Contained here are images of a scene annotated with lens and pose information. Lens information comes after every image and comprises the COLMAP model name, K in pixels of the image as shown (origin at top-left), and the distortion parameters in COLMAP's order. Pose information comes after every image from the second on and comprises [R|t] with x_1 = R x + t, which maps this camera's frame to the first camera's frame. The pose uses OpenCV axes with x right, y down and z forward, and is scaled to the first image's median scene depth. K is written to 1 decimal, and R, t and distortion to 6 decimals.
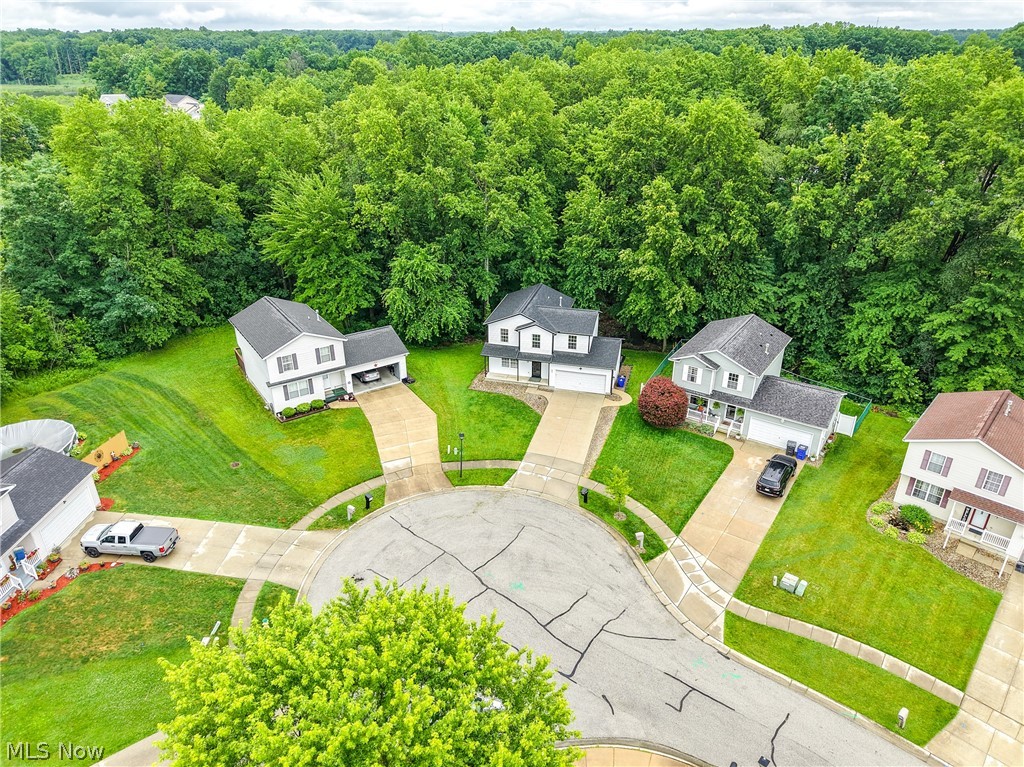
lens RADIAL K [[685.9, 0, 507.6], [0, 685.9, 385.4], [0, 0, 1]] dist [0.031726, -0.039527]
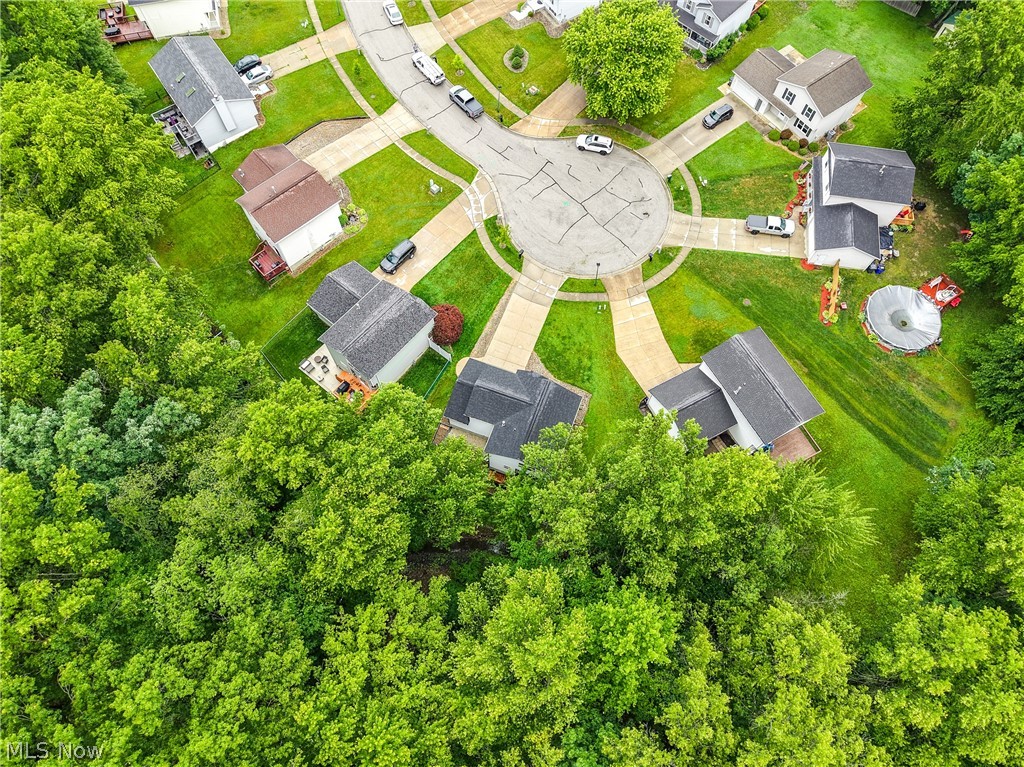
lens RADIAL K [[685.9, 0, 507.6], [0, 685.9, 385.4], [0, 0, 1]] dist [0.031726, -0.039527]
pose [[-0.995462, -0.090324, 0.029966, 0.057491], [0.033949, -0.042889, 0.998503, -1.302432], [-0.088904, 0.994988, 0.045761, 1.074921]]
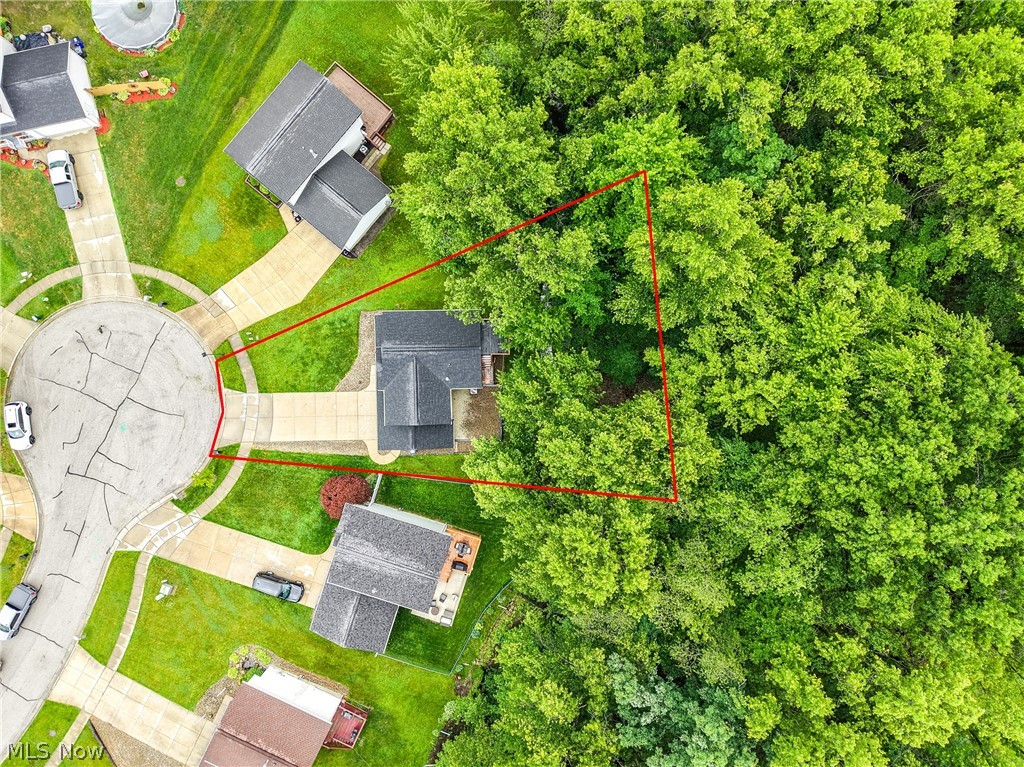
lens RADIAL K [[693.3, 0, 511.5], [0, 693.3, 386.7], [0, 0, 1]] dist [0.004129, 0.000306]
pose [[0.284145, 0.958779, -0.002058, 0.136422], [-0.431918, 0.129920, 0.892506, -1.158023], [0.855984, -0.252712, 0.451030, 0.788644]]
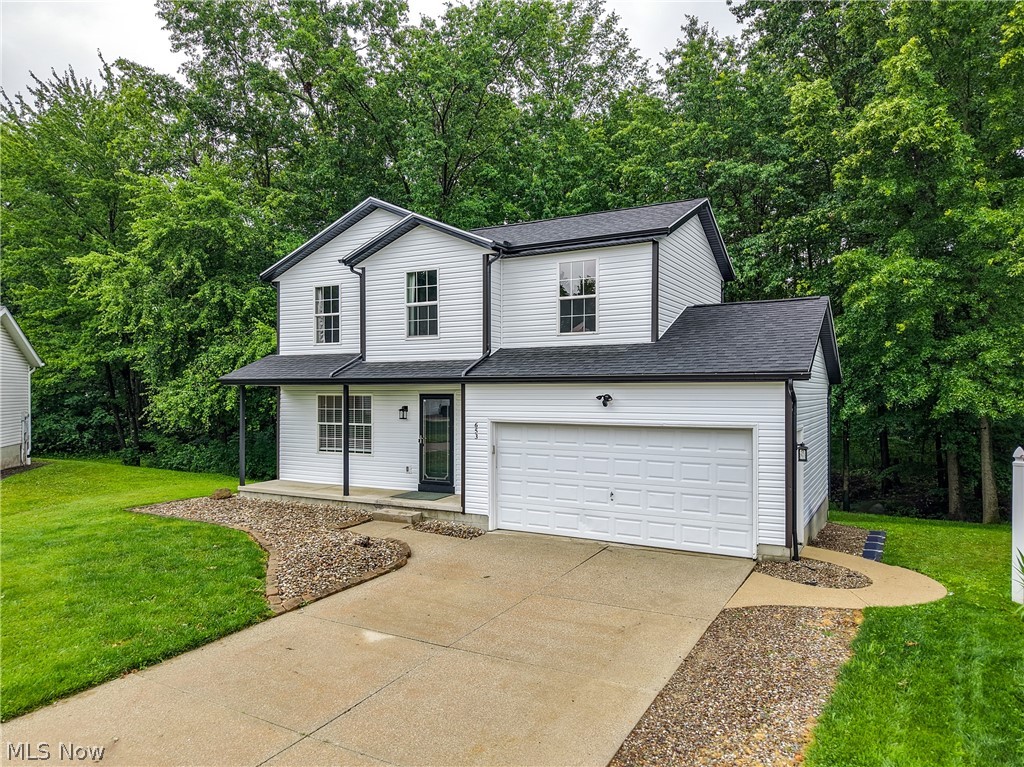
lens RADIAL K [[685.9, 0, 507.6], [0, 685.9, 385.4], [0, 0, 1]] dist [0.031726, -0.039527]
pose [[0.970690, 0.006035, -0.240260, 0.138576], [-0.113776, 0.892106, -0.437266, 0.062988], [0.211699, 0.451785, 0.866645, 0.920141]]
